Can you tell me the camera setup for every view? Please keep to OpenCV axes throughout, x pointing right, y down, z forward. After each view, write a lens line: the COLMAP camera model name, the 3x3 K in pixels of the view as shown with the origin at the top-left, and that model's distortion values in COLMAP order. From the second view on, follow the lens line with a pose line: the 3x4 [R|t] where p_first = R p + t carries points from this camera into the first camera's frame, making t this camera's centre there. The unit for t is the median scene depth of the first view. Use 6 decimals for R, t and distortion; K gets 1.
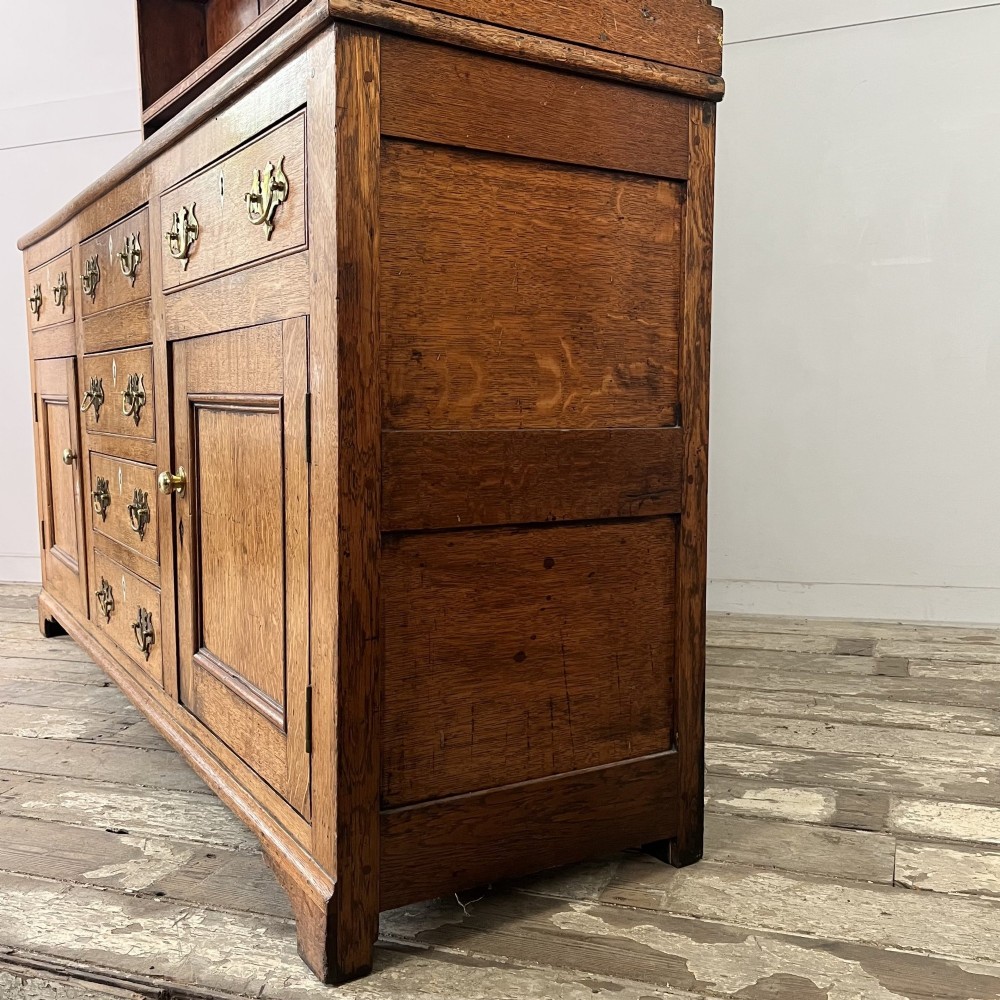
lens RADIAL K [[1091.9, 0, 500.8], [0, 1091.9, 484.7], [0, 0, 1]] dist [0.053328, -0.143065]
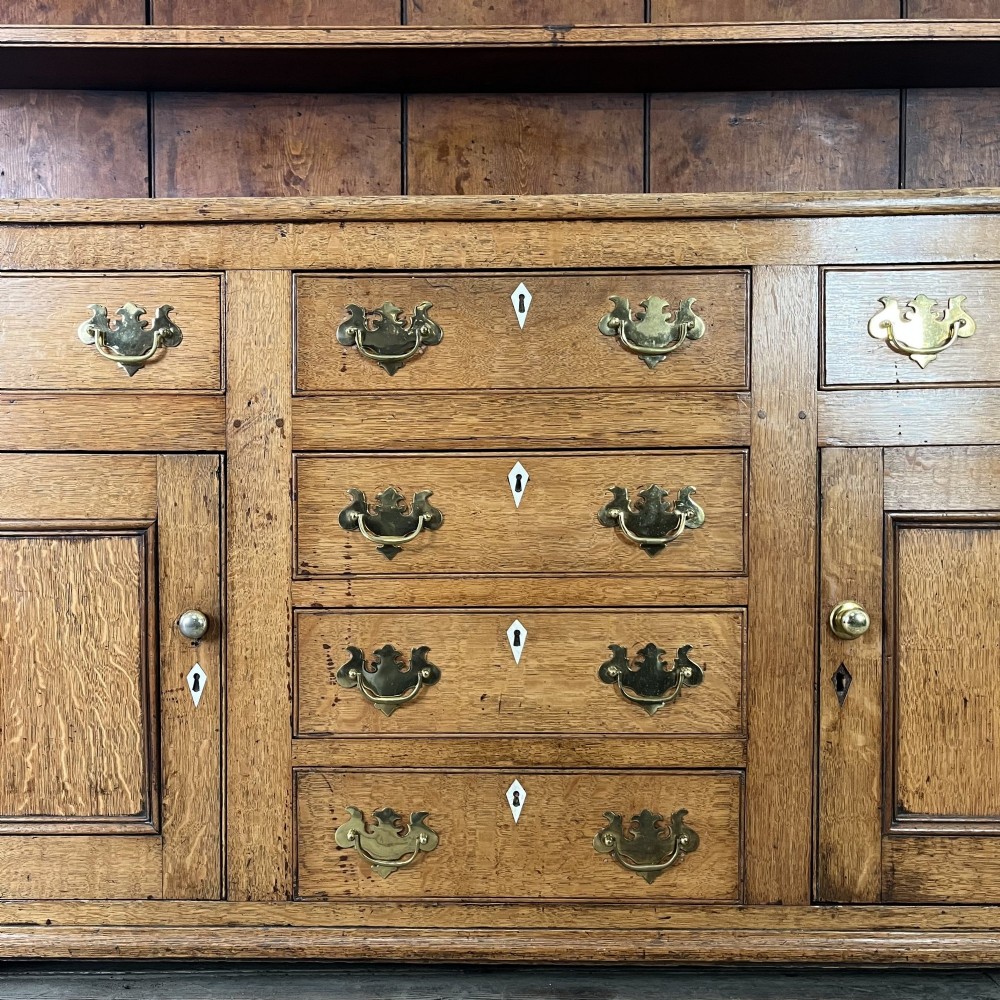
lens RADIAL K [[1074.7, 0, 460.9], [0, 1074.7, 530.7], [0, 0, 1]] dist [0.035733, -0.034563]
pose [[0.539720, -0.017786, 0.841657, -1.466241], [0.077269, 0.996603, -0.028489, -0.088921], [-0.838291, 0.080410, 0.539261, 1.043210]]
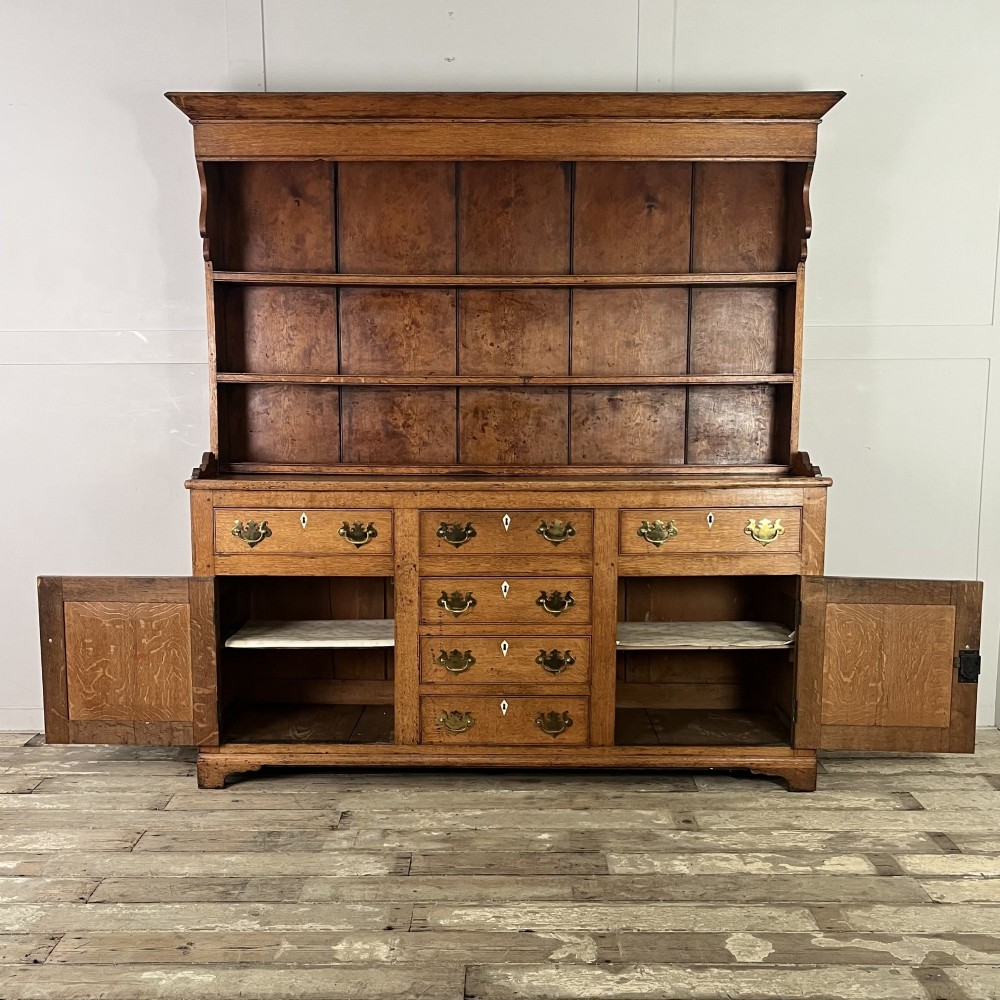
lens RADIAL K [[1084.5, 0, 487.6], [0, 1084.5, 533.9], [0, 0, 1]] dist [0.136843, -0.491748]
pose [[0.538196, -0.094114, 0.837549, -2.900364], [0.075543, 0.995133, 0.063278, -0.481766], [-0.839428, 0.029215, 0.542686, 0.078021]]
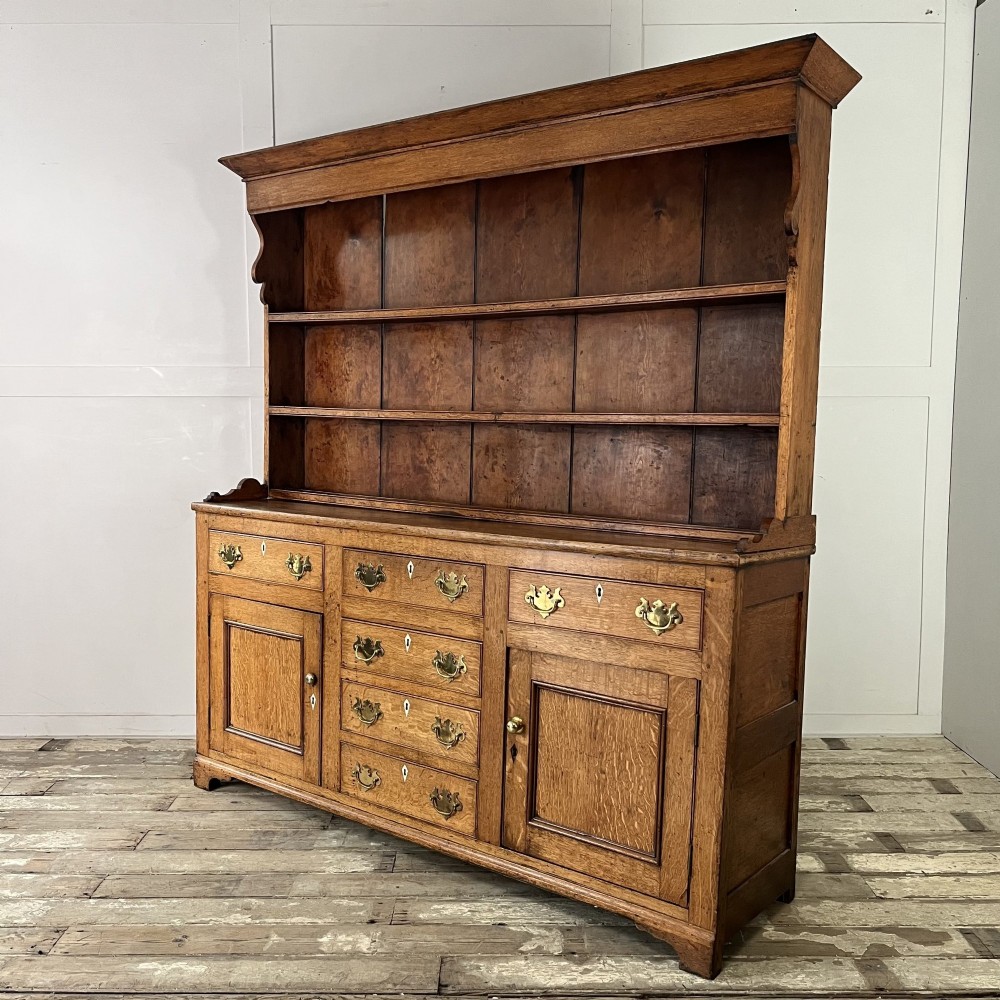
lens RADIAL K [[1022.5, 0, 491.8], [0, 1022.5, 499.7], [0, 0, 1]] dist [0.058861, -0.094658]
pose [[0.932599, 0.002297, 0.360906, -1.237903], [0.004253, 0.999840, -0.017354, -0.454164], [-0.360889, 0.017719, 0.932441, -0.761417]]
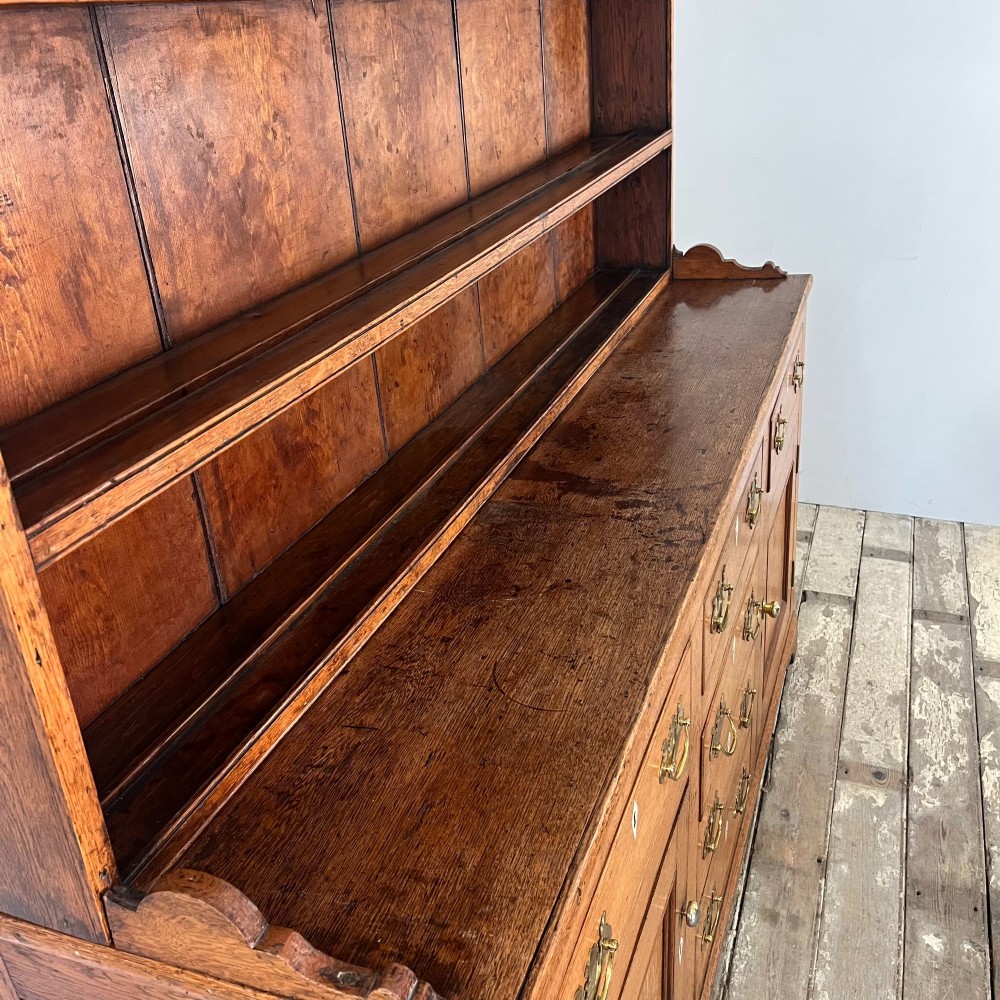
lens RADIAL K [[1022.5, 0, 491.8], [0, 1022.5, 499.7], [0, 0, 1]] dist [0.058861, -0.094658]
pose [[-0.604509, -0.302214, 0.737045, -1.287877], [0.152911, 0.864012, 0.479689, -1.019212], [-0.781785, 0.402678, -0.476091, 2.365210]]
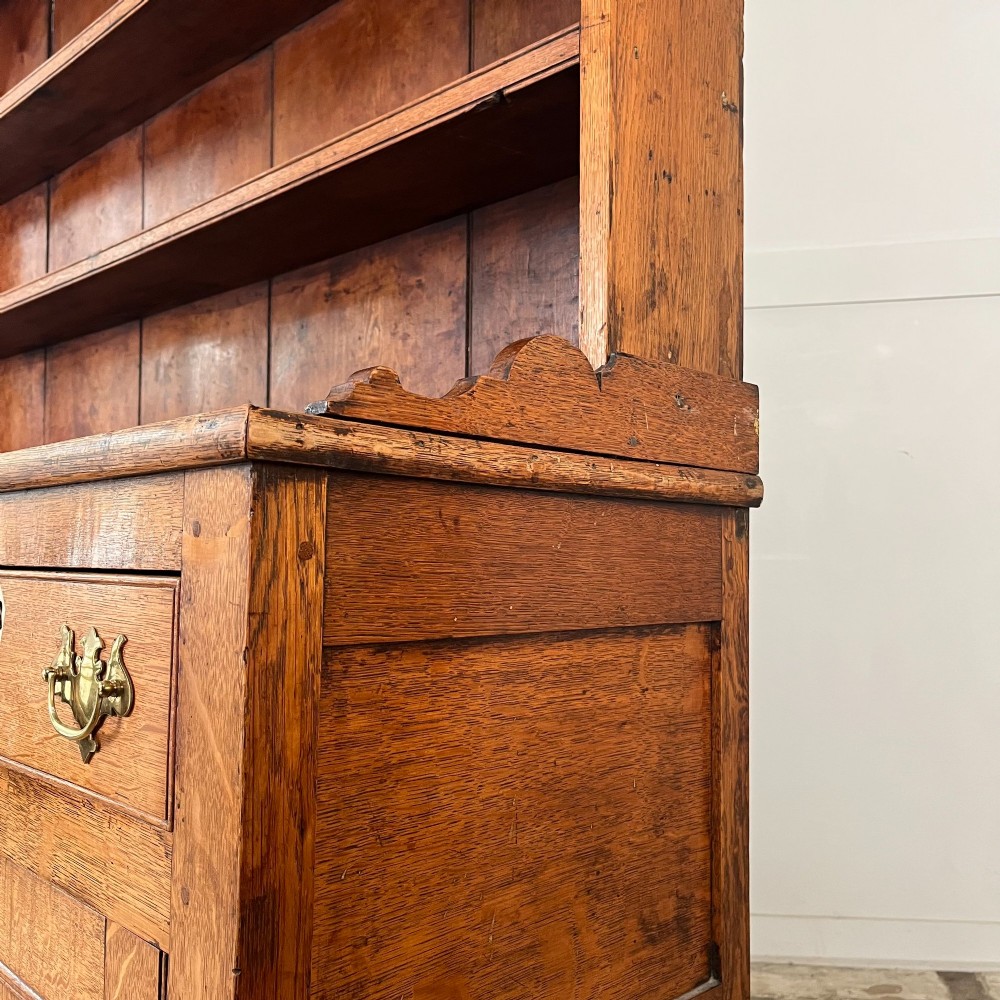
lens RADIAL K [[1022.5, 0, 491.8], [0, 1022.5, 499.7], [0, 0, 1]] dist [0.058861, -0.094658]
pose [[0.975774, 0.018950, 0.217958, -0.123730], [0.009618, 0.991563, -0.129269, -0.285805], [-0.218569, 0.128234, 0.967359, 0.408752]]
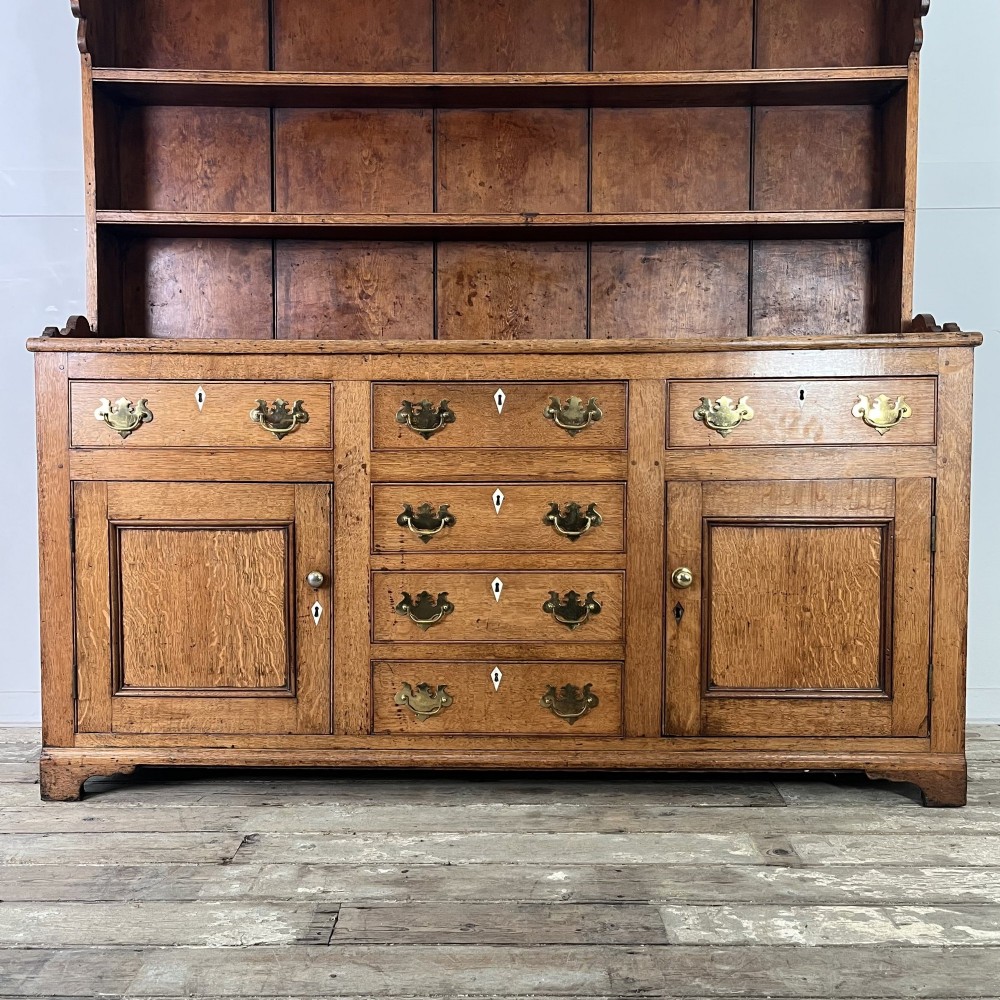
lens RADIAL K [[1022.5, 0, 491.8], [0, 1022.5, 499.7], [0, 0, 1]] dist [0.058861, -0.094658]
pose [[0.541750, -0.033852, 0.839858, -2.048466], [0.074548, 0.997186, -0.007894, -0.148912], [-0.837228, 0.066886, 0.542749, 0.603789]]
